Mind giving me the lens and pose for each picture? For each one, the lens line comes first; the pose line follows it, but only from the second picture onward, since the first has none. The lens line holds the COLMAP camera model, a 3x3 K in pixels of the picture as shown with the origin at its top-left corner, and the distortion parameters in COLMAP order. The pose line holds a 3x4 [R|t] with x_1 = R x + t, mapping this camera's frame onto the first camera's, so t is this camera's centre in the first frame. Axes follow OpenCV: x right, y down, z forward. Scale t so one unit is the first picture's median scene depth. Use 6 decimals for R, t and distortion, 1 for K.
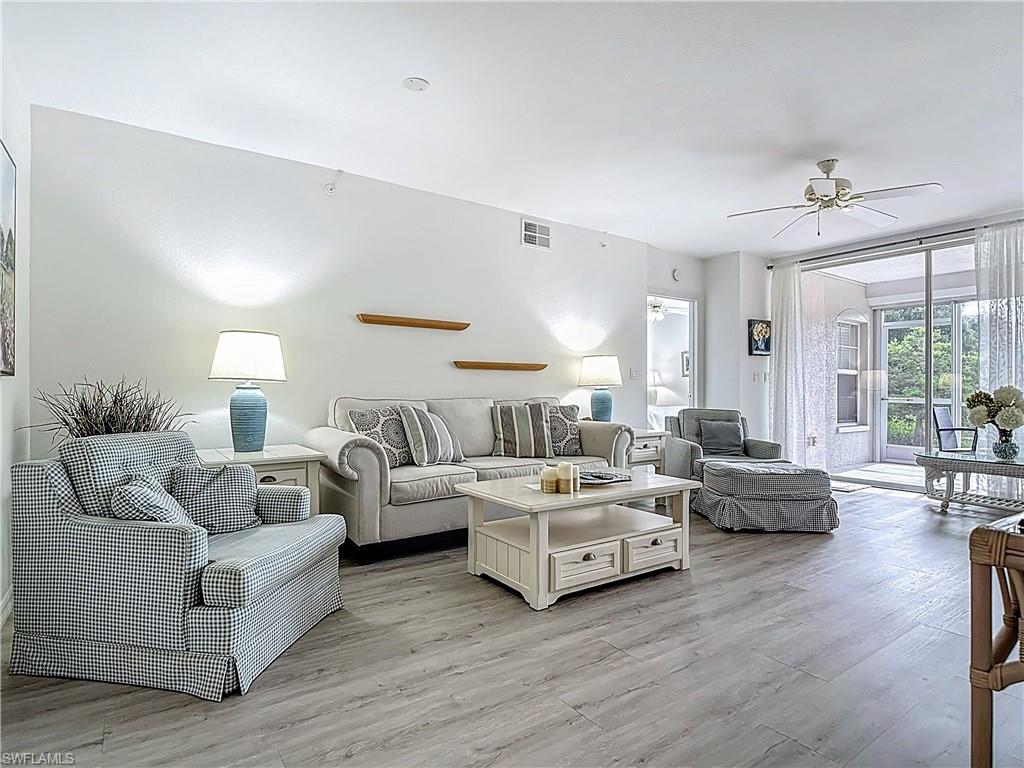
lens RADIAL K [[544.5, 0, 513.0], [0, 544.5, 393.8], [0, 0, 1]] dist [-0.000653, -0.022702]
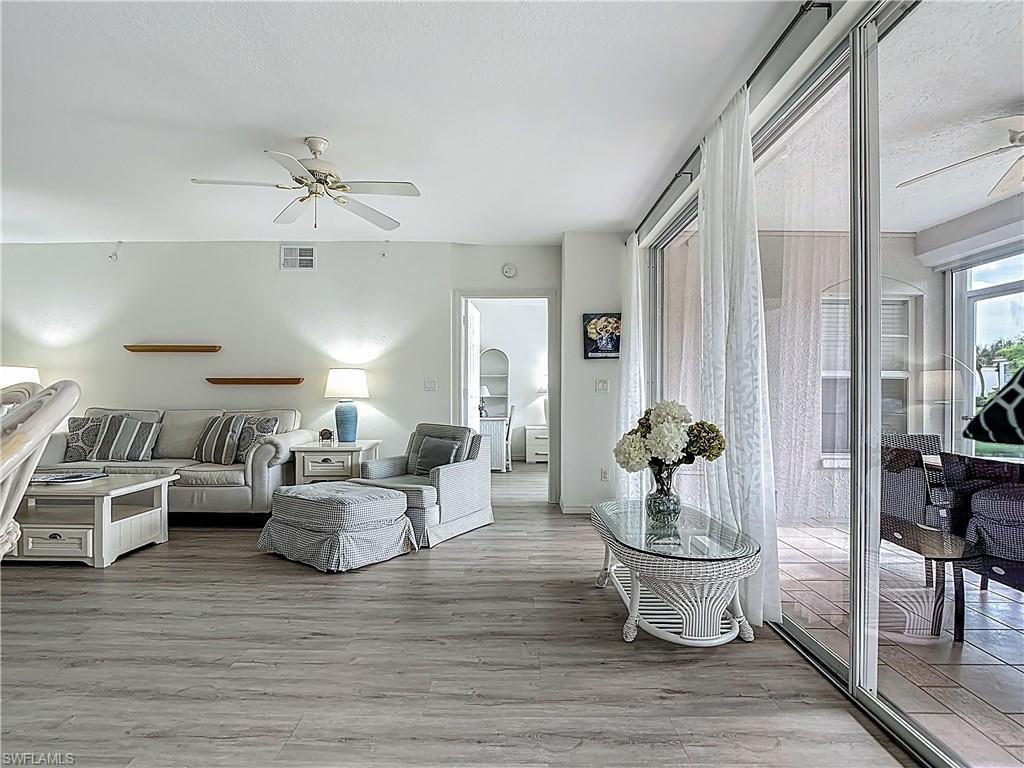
lens RADIAL K [[569.3, 0, 512.0], [0, 569.3, 384.0], [0, 0, 1]] dist [0.000674, -0.024196]
pose [[0.822433, -0.011482, -0.568746, 0.821046], [-0.003007, 0.999695, -0.024530, -0.013491], [0.568854, 0.021885, 0.822147, 0.257273]]
